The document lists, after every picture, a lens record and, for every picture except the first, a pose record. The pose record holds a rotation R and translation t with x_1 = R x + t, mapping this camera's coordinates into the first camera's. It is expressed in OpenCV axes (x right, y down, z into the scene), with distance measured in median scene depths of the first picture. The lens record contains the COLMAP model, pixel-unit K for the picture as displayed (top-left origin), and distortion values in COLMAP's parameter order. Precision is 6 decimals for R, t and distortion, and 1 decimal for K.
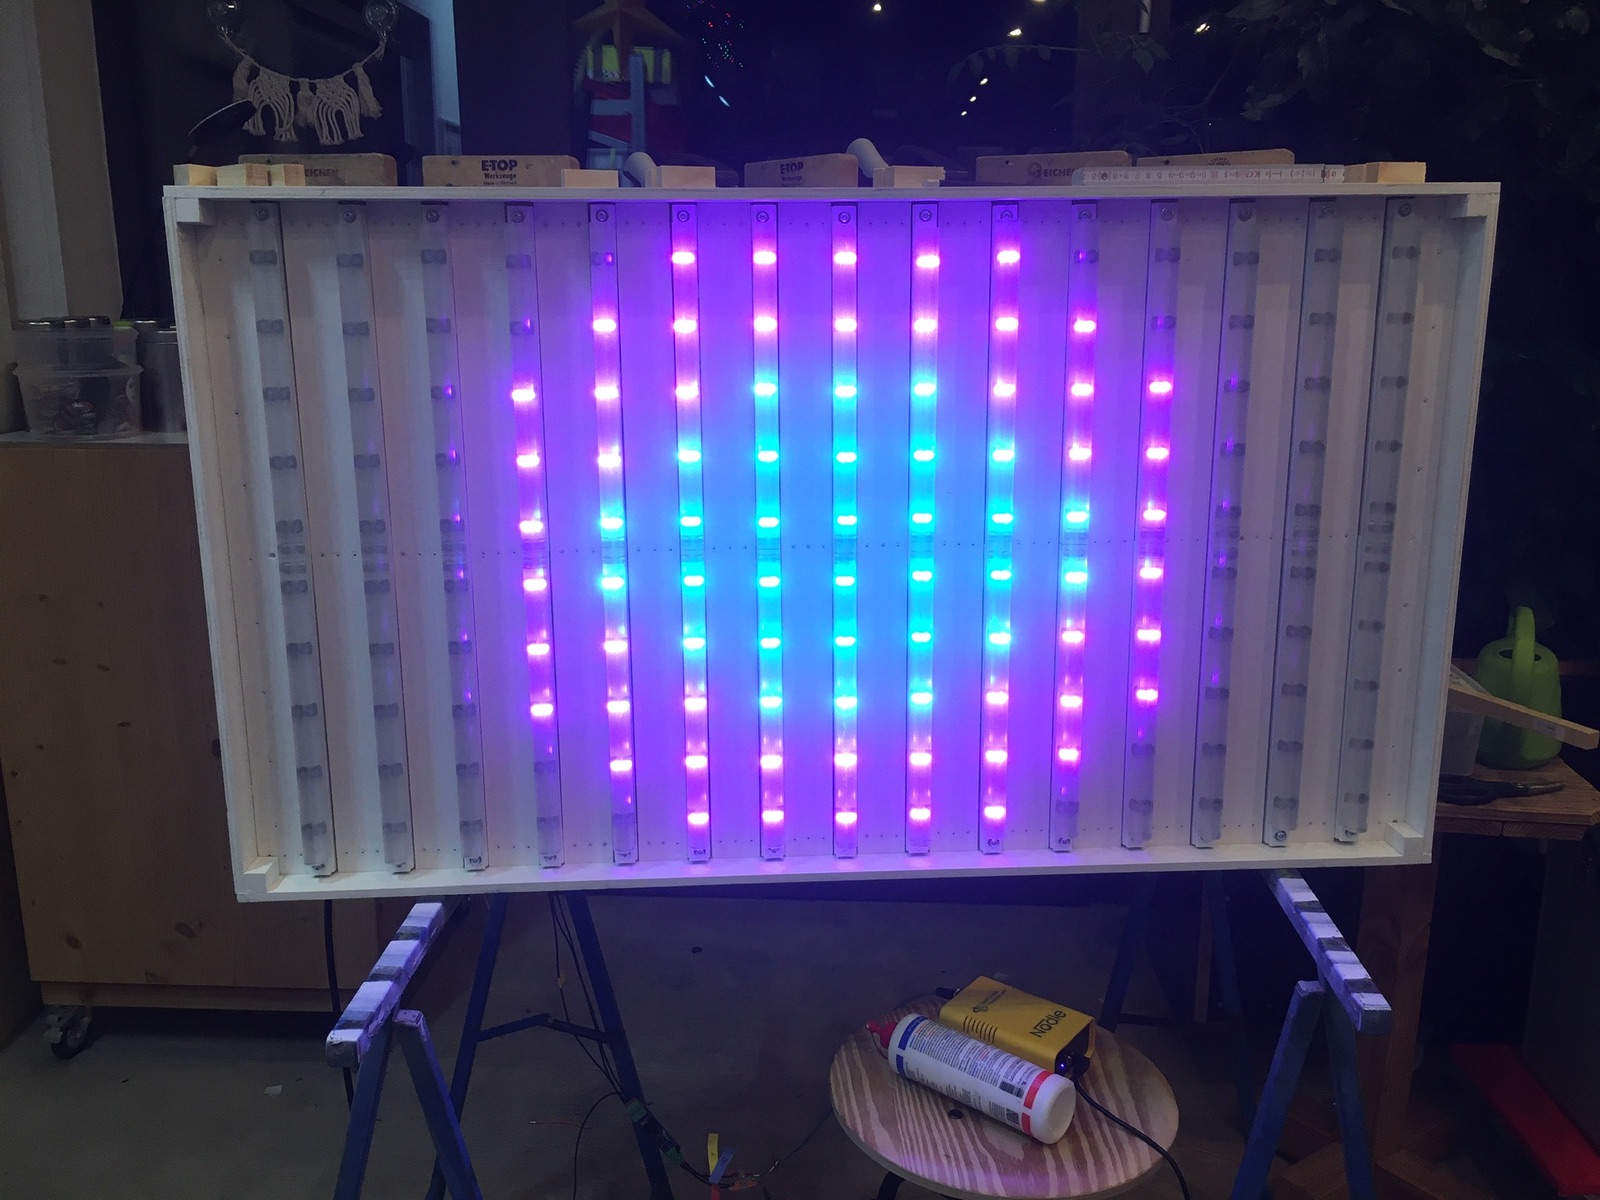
lens RADIAL K [[1356.8, 0, 800.3], [0, 1356.8, 601.0], [0, 0, 1]] dist [0.081415, -0.110508]
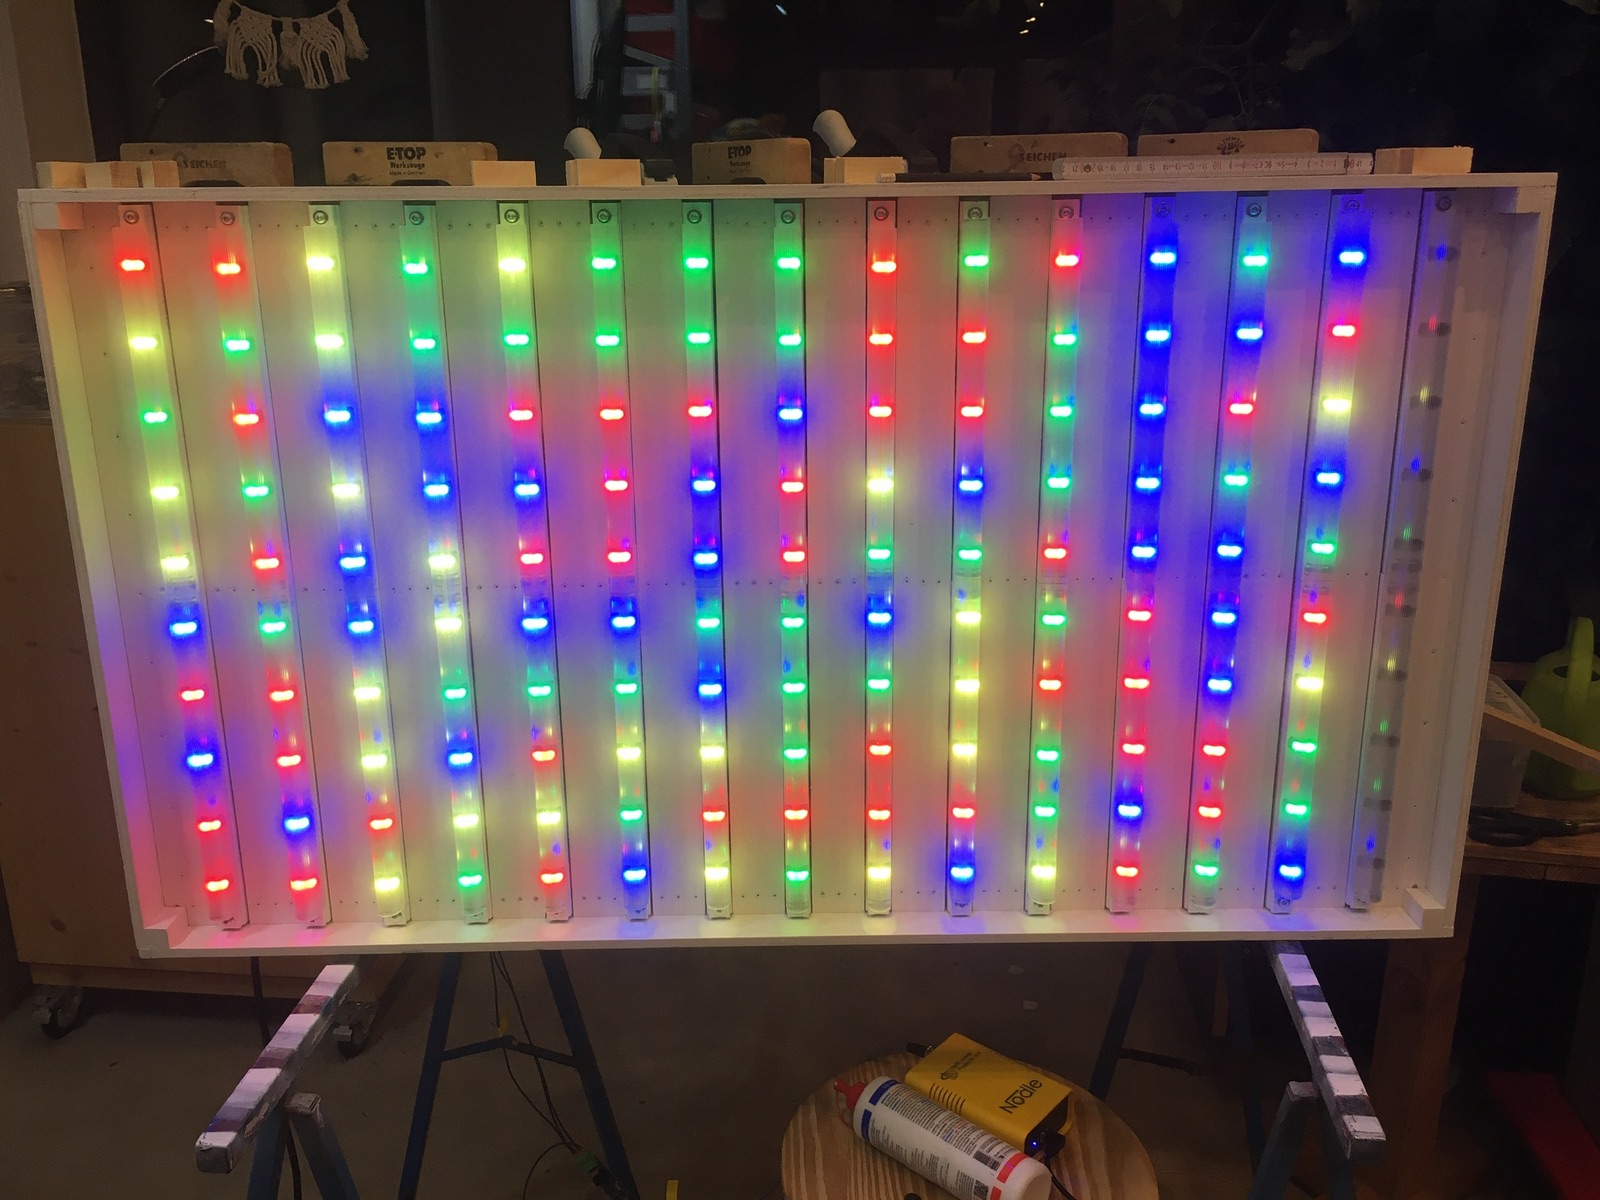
lens RADIAL K [[1356.8, 0, 799.4], [0, 1356.8, 599.6], [0, 0, 1]] dist [0.081415, -0.110508]
pose [[0.998677, 0.011367, -0.050151, 0.079903], [-0.008266, 0.998066, 0.061611, -0.083115], [0.050754, -0.061115, 0.996839, 0.104027]]
